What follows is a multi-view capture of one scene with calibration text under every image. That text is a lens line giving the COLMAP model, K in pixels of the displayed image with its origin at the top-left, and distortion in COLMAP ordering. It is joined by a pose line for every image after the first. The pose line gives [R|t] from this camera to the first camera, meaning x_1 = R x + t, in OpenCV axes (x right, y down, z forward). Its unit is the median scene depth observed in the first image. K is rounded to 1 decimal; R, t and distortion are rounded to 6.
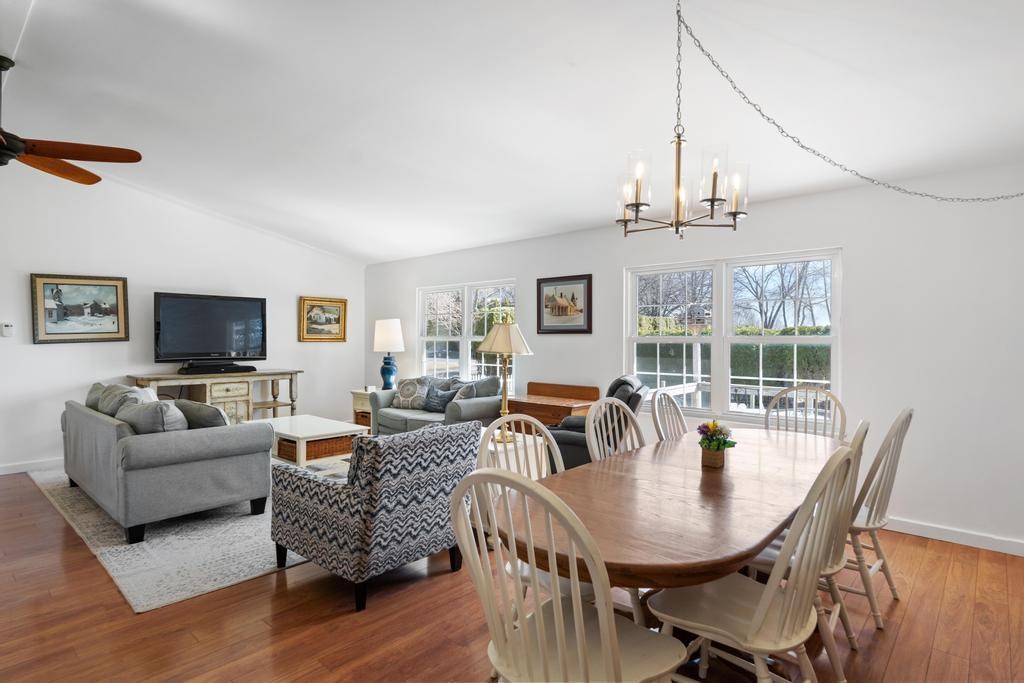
lens RADIAL K [[536.6, 0, 515.9], [0, 536.6, 348.7], [0, 0, 1]] dist [-0.007510, -0.000525]
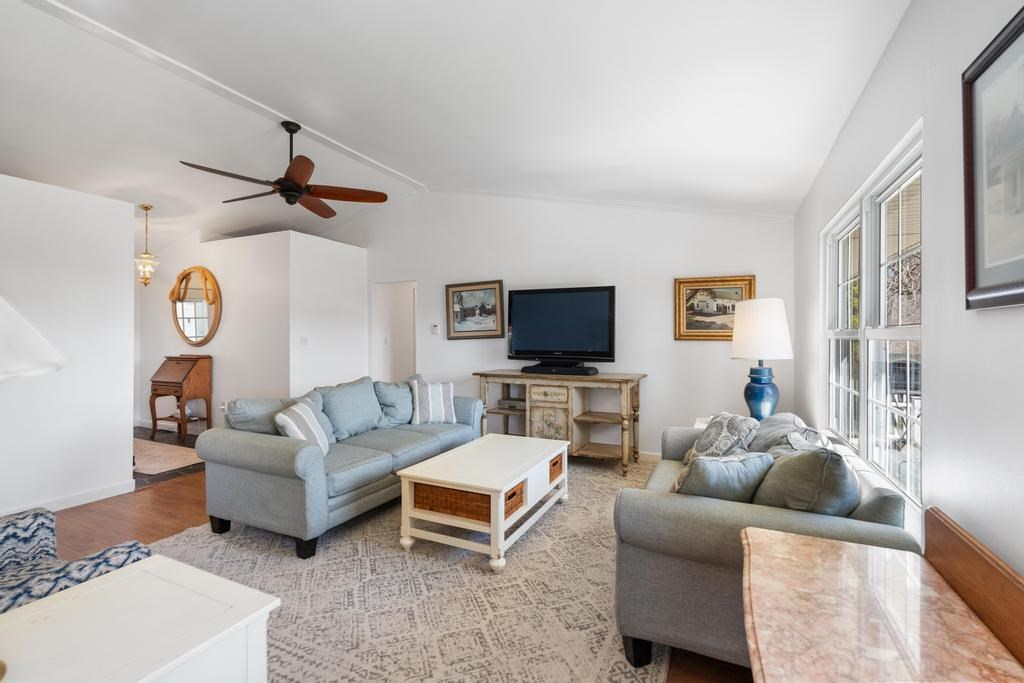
lens RADIAL K [[456.6, 0, 515.5], [0, 456.6, 335.6], [0, 0, 1]] dist [-0.002650, -0.000247]
pose [[0.283398, -0.003346, -0.958997, 0.184298], [-0.020457, 0.999745, -0.009533, -0.011370], [0.958784, 0.022320, 0.283257, 0.811467]]
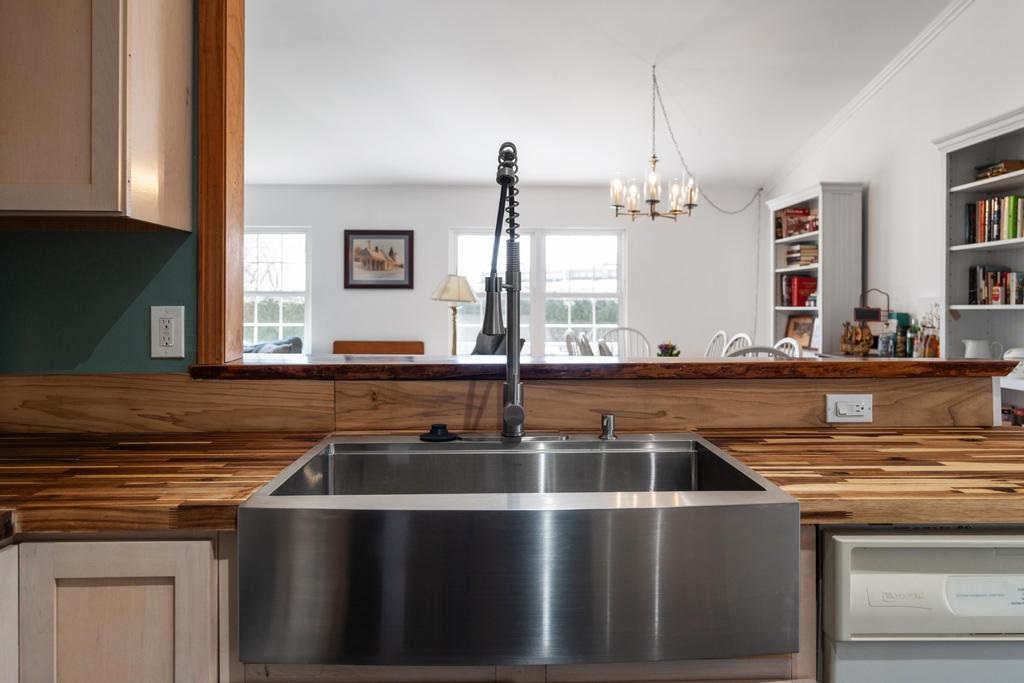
lens RADIAL K [[671.8, 0, 509.8], [0, 671.8, 310.3], [0, 0, 1]] dist [-0.004628, 0.000457]
pose [[0.726007, -0.002130, 0.687684, -0.594108], [0.011556, 0.999892, -0.009104, 0.025995], [-0.687590, 0.014557, 0.725953, -0.049915]]
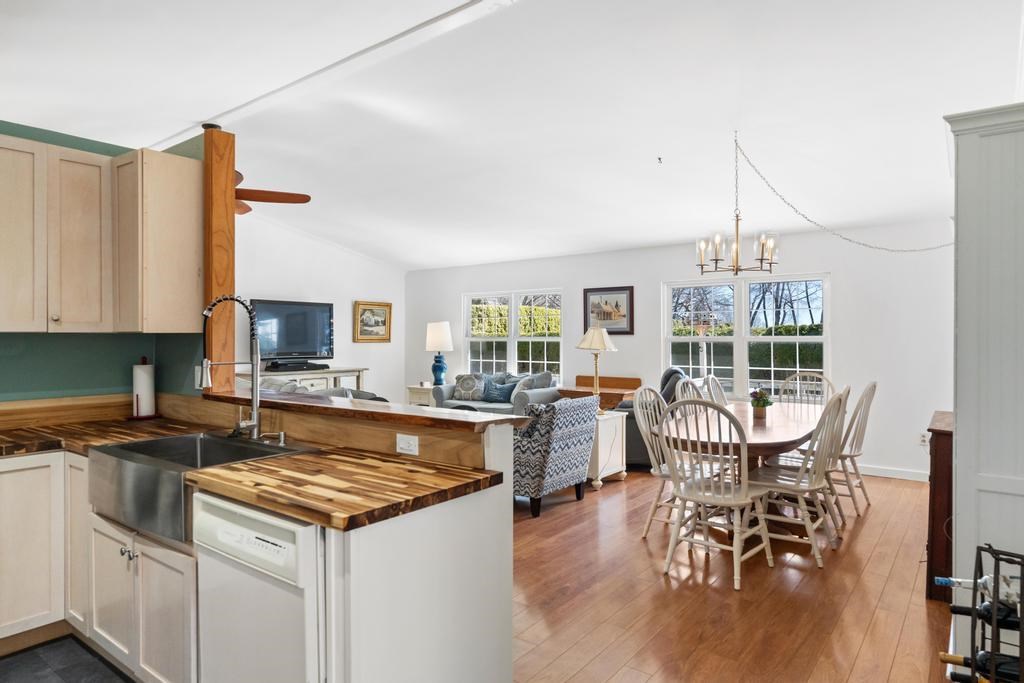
lens RADIAL K [[612.8, 0, 518.2], [0, 612.8, 335.3], [0, 0, 1]] dist [-0.005224, 0.002002]
pose [[0.996429, -0.002933, 0.084384, -0.234773], [0.004921, 0.999715, -0.023365, 0.004630], [-0.084291, 0.023697, 0.996159, -0.361179]]
